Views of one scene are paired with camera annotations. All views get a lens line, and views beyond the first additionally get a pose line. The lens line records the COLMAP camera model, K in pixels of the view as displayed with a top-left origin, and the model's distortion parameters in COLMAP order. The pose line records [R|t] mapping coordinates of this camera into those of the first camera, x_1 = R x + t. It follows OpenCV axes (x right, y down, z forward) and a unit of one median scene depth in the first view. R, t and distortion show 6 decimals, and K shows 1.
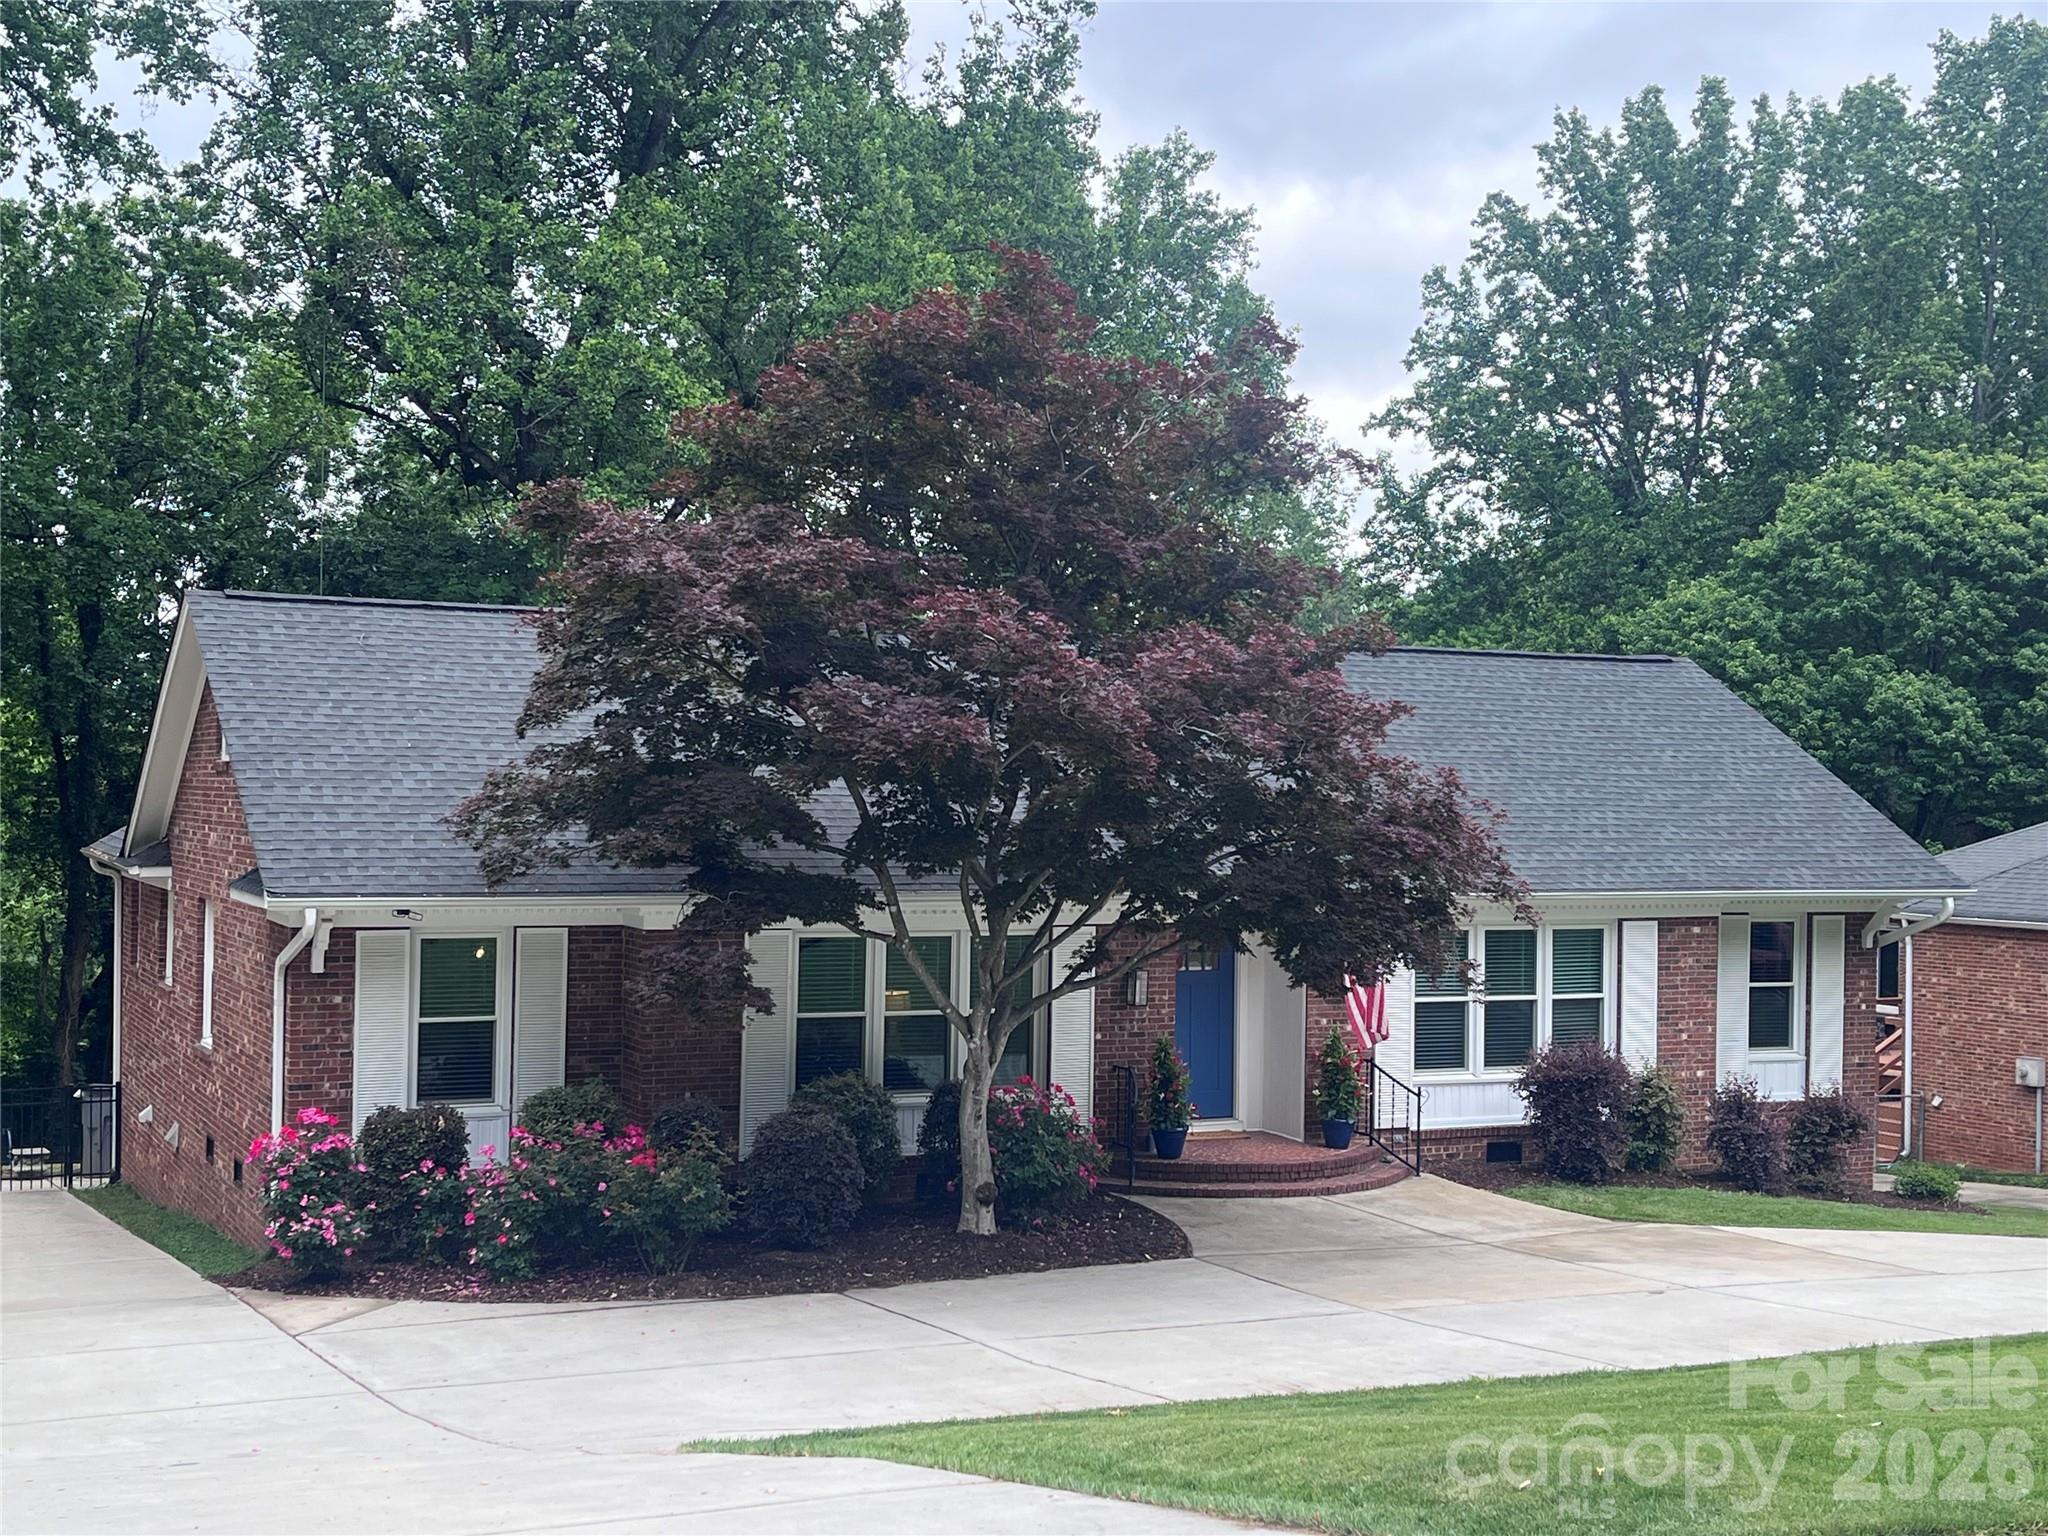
lens RADIAL K [[2514.1, 0, 1026.9], [0, 2514.1, 767.5], [0, 0, 1]] dist [-0.057690, 0.000000]
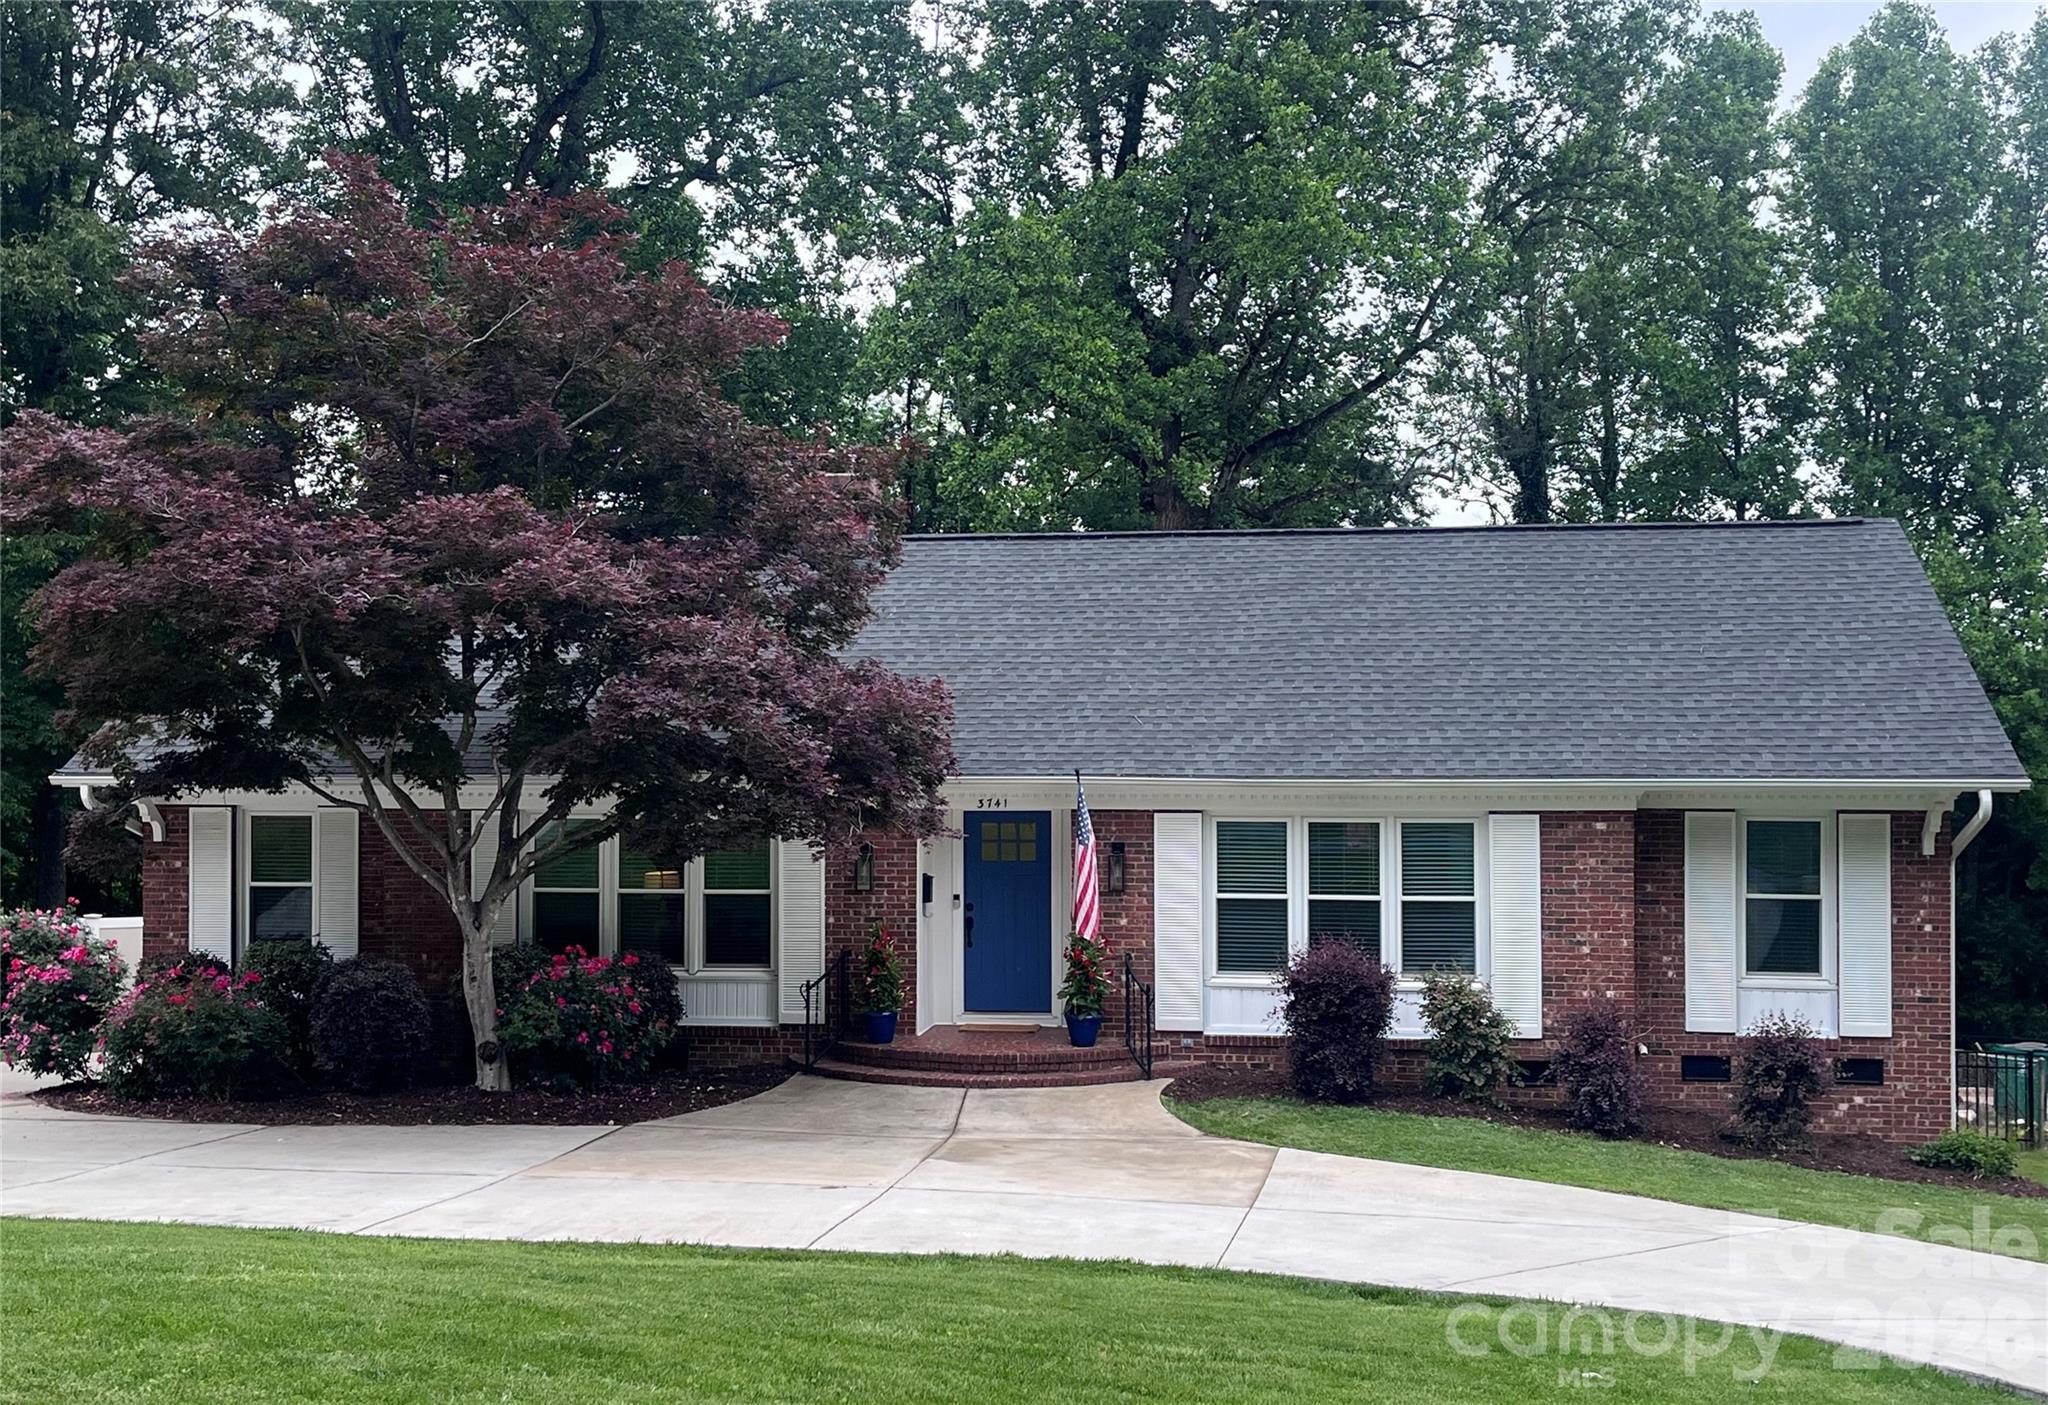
lens RADIAL K [[2194.3, 0, 1026.2], [0, 2194.3, 708.0], [0, 0, 1]] dist [-0.012139, 0.000000]
pose [[0.778565, -0.021249, -0.627204, 0.588423], [0.029852, 0.999549, 0.003192, 0.016501], [0.626853, -0.021208, 0.778849, 0.301784]]
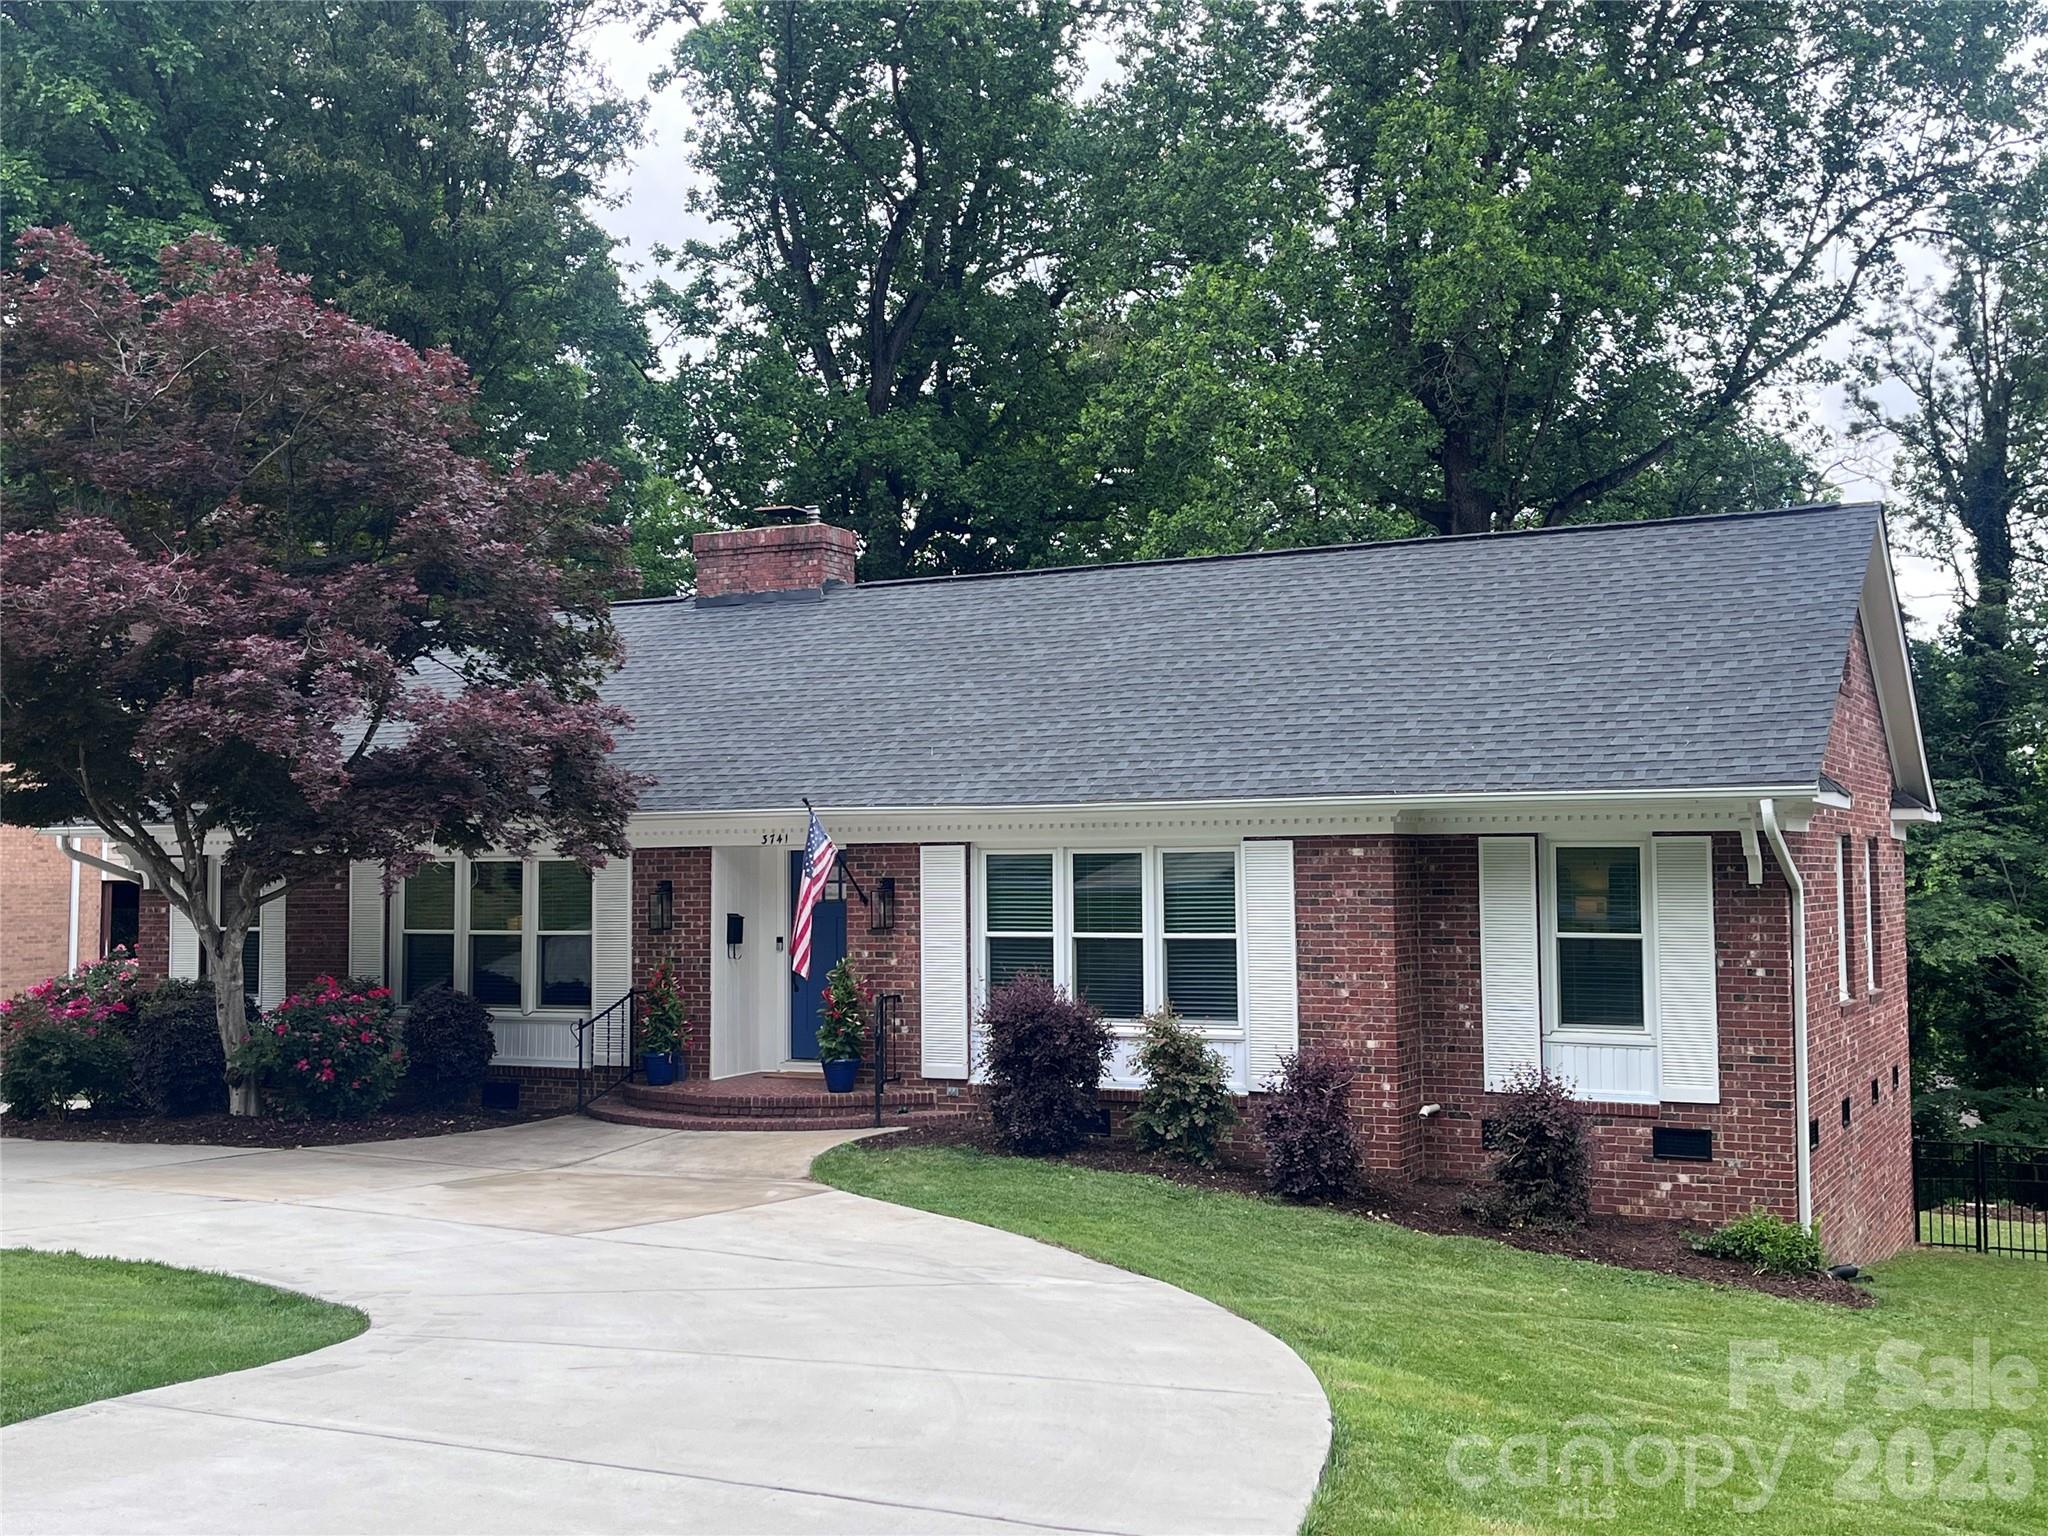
lens RADIAL K [[2094.9, 0, 1018.2], [0, 2094.9, 763.0], [0, 0, 1]] dist [0.011232, 0.000000]
pose [[0.562687, -0.057243, -0.824686, 0.733756], [0.040219, 0.998314, -0.041853, 0.060773], [0.825691, -0.009618, 0.564040, 0.569560]]
